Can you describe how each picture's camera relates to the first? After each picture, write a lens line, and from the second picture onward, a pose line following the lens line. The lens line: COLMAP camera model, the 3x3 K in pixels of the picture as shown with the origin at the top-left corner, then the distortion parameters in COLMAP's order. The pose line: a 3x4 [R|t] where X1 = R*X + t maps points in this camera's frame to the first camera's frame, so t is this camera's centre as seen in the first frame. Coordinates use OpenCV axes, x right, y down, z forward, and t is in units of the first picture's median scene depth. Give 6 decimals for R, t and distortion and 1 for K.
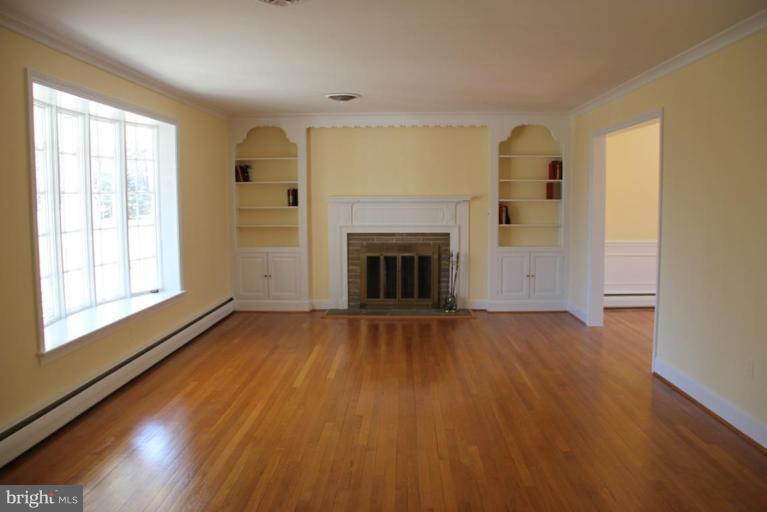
lens RADIAL K [[641.9, 0, 383.5], [0, 641.9, 256.0], [0, 0, 1]] dist [-0.107675, 0.002725]
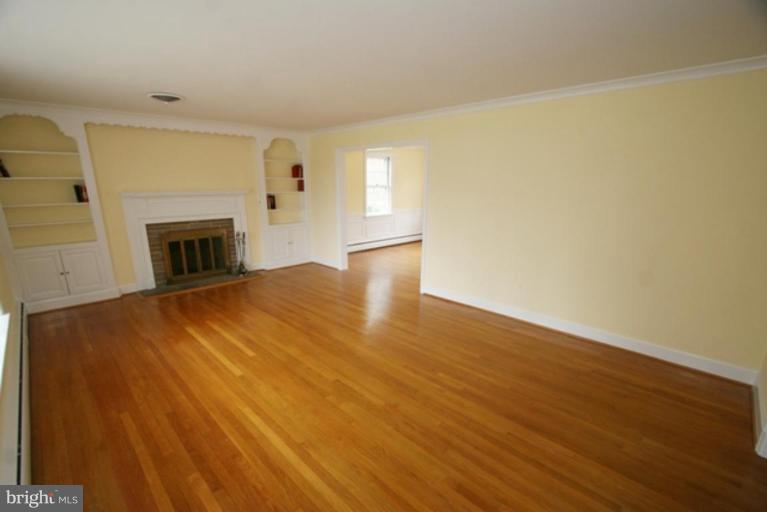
lens RADIAL K [[350.6, 0, 382.2], [0, 350.6, 277.1], [0, 0, 1]] dist [-0.003171, -0.000456]
pose [[0.692584, -0.184690, 0.697293, -0.220469], [0.060868, 0.978182, 0.198631, -0.041923], [-0.718765, -0.095126, 0.688715, 0.253414]]
